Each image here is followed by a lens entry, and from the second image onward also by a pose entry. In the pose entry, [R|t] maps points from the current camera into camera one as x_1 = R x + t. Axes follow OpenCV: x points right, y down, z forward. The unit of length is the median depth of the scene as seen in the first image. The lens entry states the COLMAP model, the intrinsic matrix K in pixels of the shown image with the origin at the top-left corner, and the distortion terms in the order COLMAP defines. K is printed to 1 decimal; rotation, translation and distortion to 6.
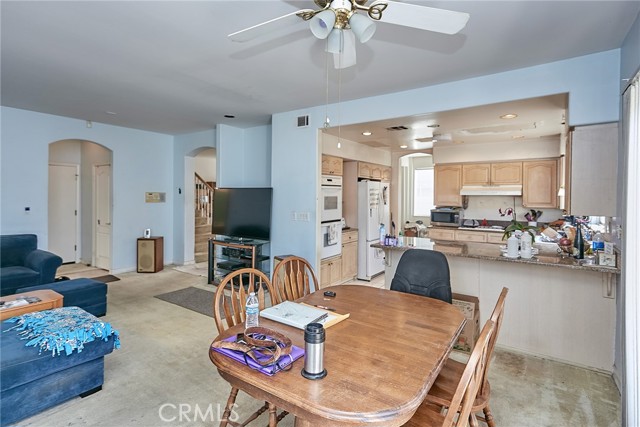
lens RADIAL K [[313.0, 0, 318.1], [0, 313.0, 202.0], [0, 0, 1]] dist [0.023660, -0.000533]
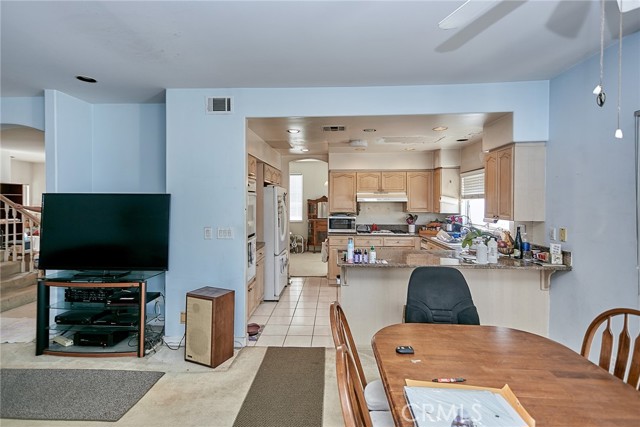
lens RADIAL K [[313.0, 0, 313.1], [0, 313.0, 205.5], [0, 0, 1]] dist [0.023660, -0.000533]
pose [[0.856849, -0.014737, 0.515357, -0.201741], [0.016526, 0.999863, 0.001114, -0.013474], [-0.515303, 0.007563, 0.856975, 0.203852]]
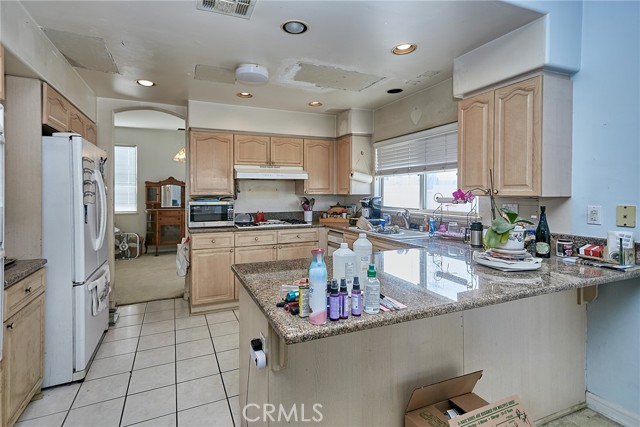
lens RADIAL K [[313.0, 0, 312.0], [0, 313.0, 194.4], [0, 0, 1]] dist [0.023660, -0.000533]
pose [[0.522566, -0.017435, 0.852420, -0.033622], [0.018693, 0.999785, 0.008990, 0.009384], [-0.852394, 0.011236, 0.522780, 0.528212]]
